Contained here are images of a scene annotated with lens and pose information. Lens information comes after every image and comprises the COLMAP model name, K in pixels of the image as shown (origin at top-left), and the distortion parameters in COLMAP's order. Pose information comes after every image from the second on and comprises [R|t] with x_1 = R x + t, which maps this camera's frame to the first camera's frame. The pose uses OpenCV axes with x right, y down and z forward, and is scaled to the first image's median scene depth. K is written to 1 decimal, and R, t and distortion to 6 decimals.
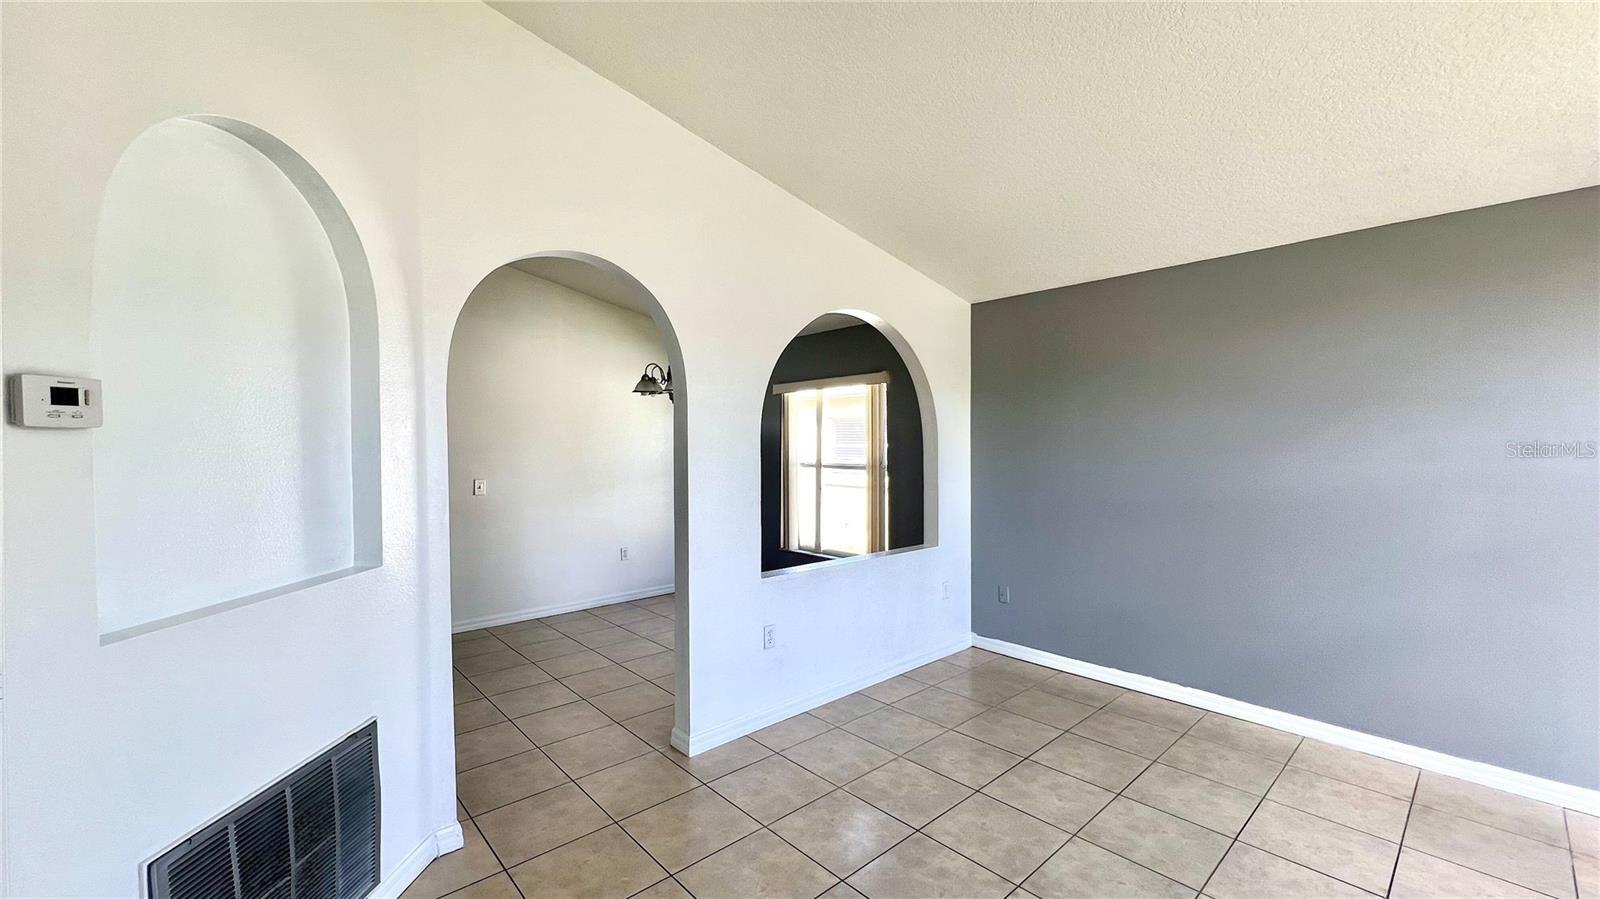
lens RADIAL K [[640.3, 0, 792.8], [0, 640.3, 449.9], [0, 0, 1]] dist [0.000558, 0.000073]
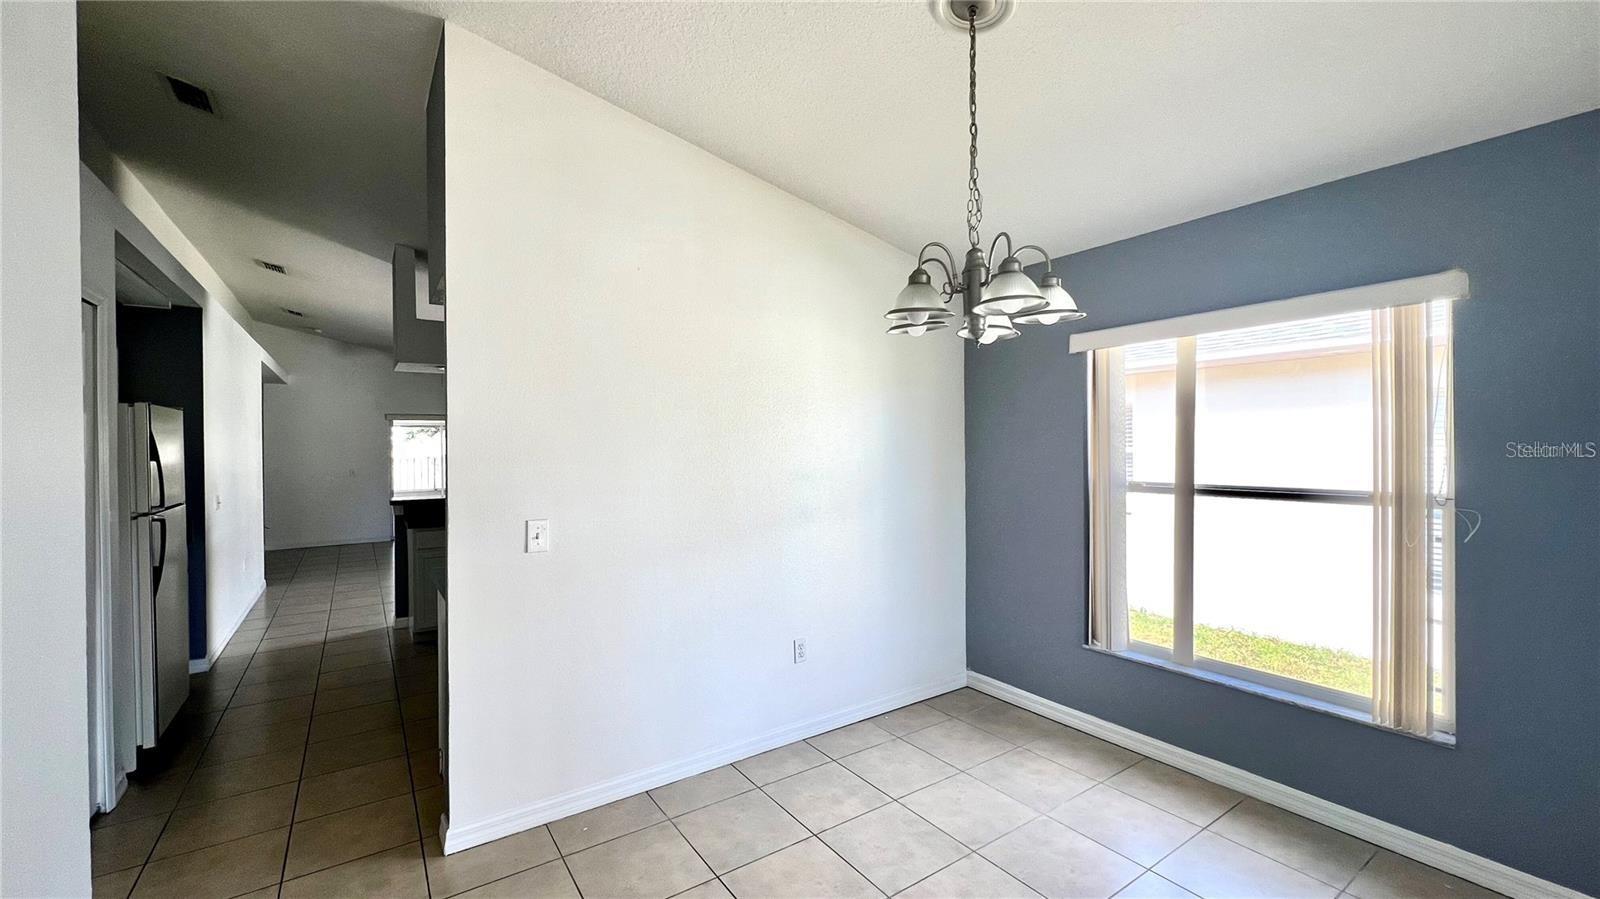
lens RADIAL K [[638.8, 0, 795.9], [0, 638.8, 448.8], [0, 0, 1]] dist [0.000624, 0.000211]
pose [[0.992105, -0.004838, -0.125320, -0.343037], [0.003840, 0.999959, -0.008202, -0.007774], [0.125355, 0.007656, 0.992082, 0.803917]]
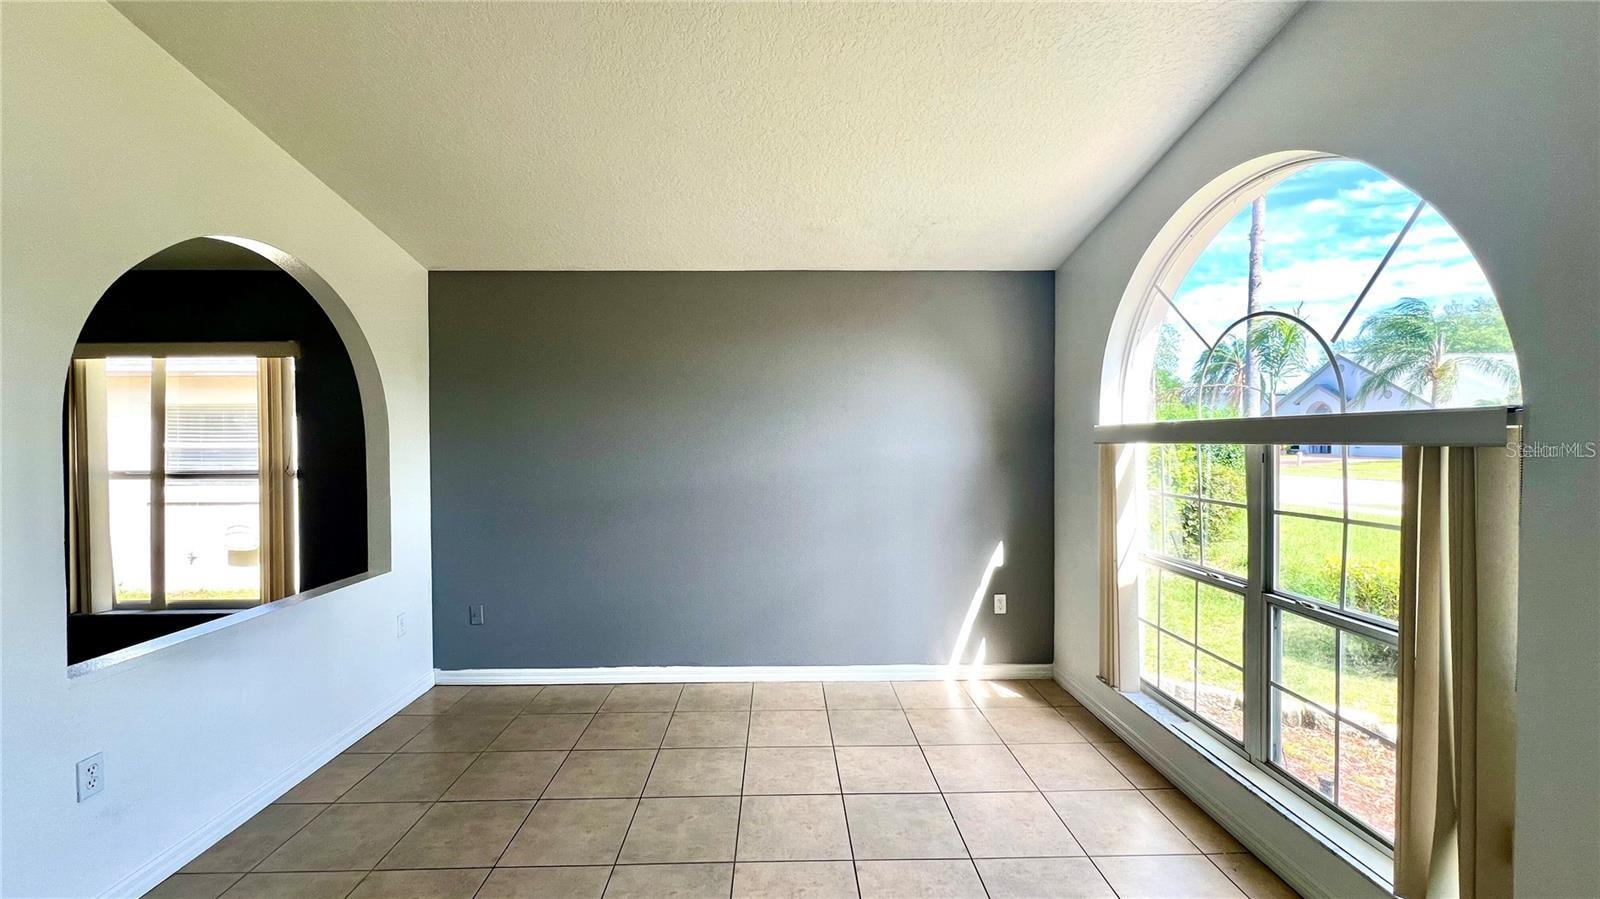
lens RADIAL K [[638.8, 0, 795.9], [0, 638.8, 448.8], [0, 0, 1]] dist [0.000624, 0.000211]
pose [[0.650975, -0.008575, 0.759051, -0.053506], [0.011397, 0.999934, 0.001522, 0.006926], [-0.759014, 0.007660, 0.651029, 0.142114]]
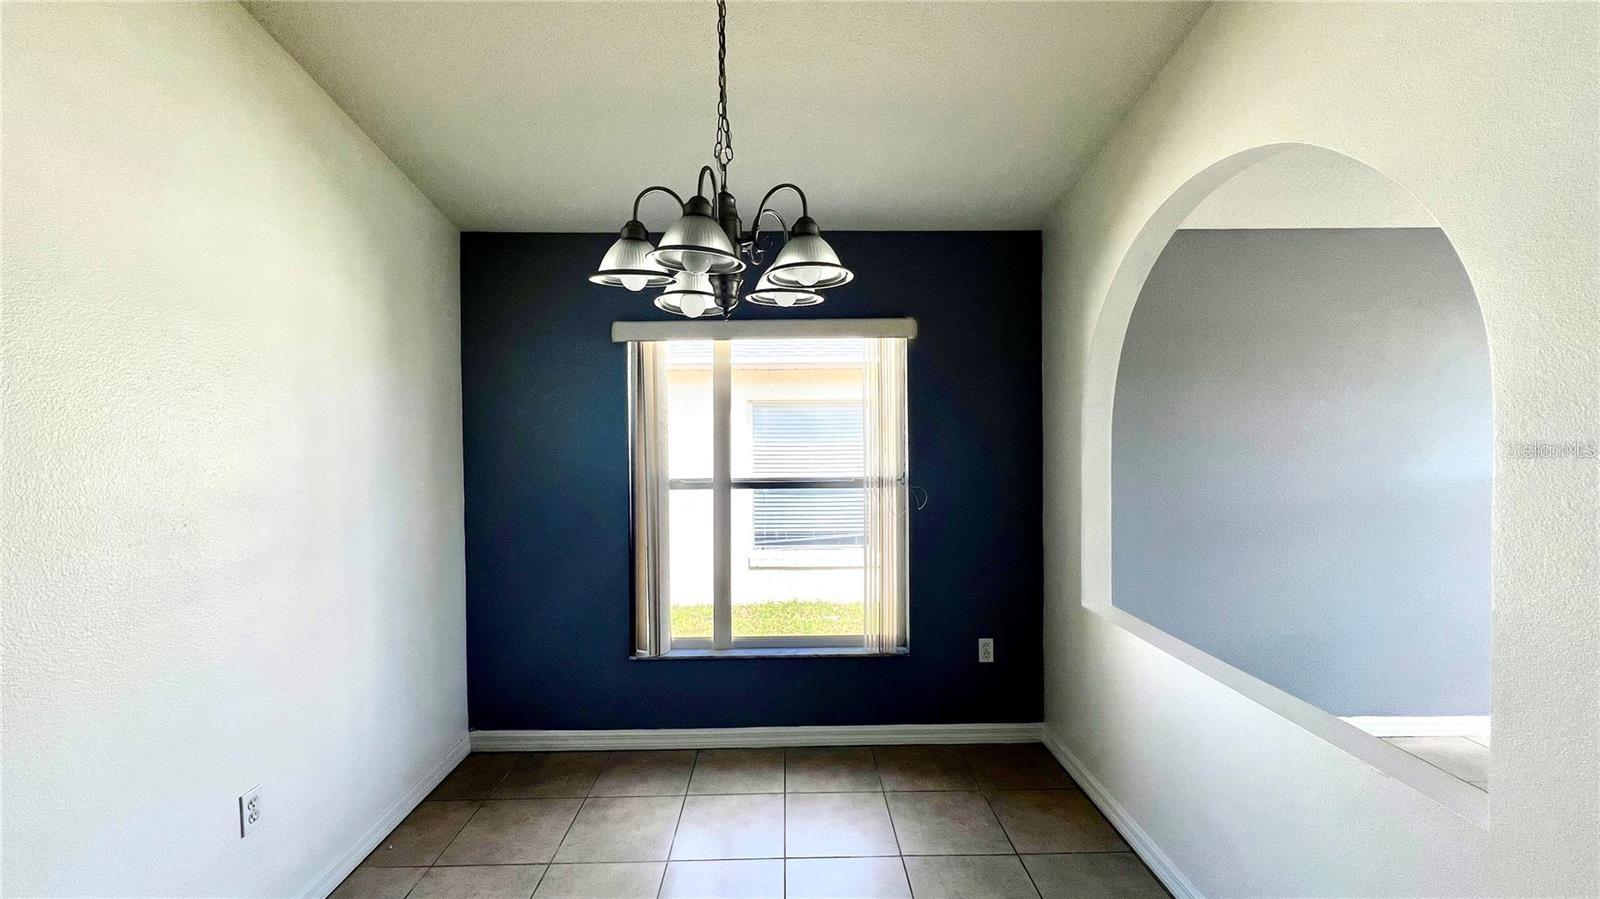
lens RADIAL K [[638.8, 0, 795.9], [0, 638.8, 448.8], [0, 0, 1]] dist [0.000624, 0.000211]
pose [[0.653848, -0.017527, 0.756423, -0.552406], [0.017287, 0.999817, 0.008224, -0.013956], [-0.756428, 0.007699, 0.654031, 1.046348]]
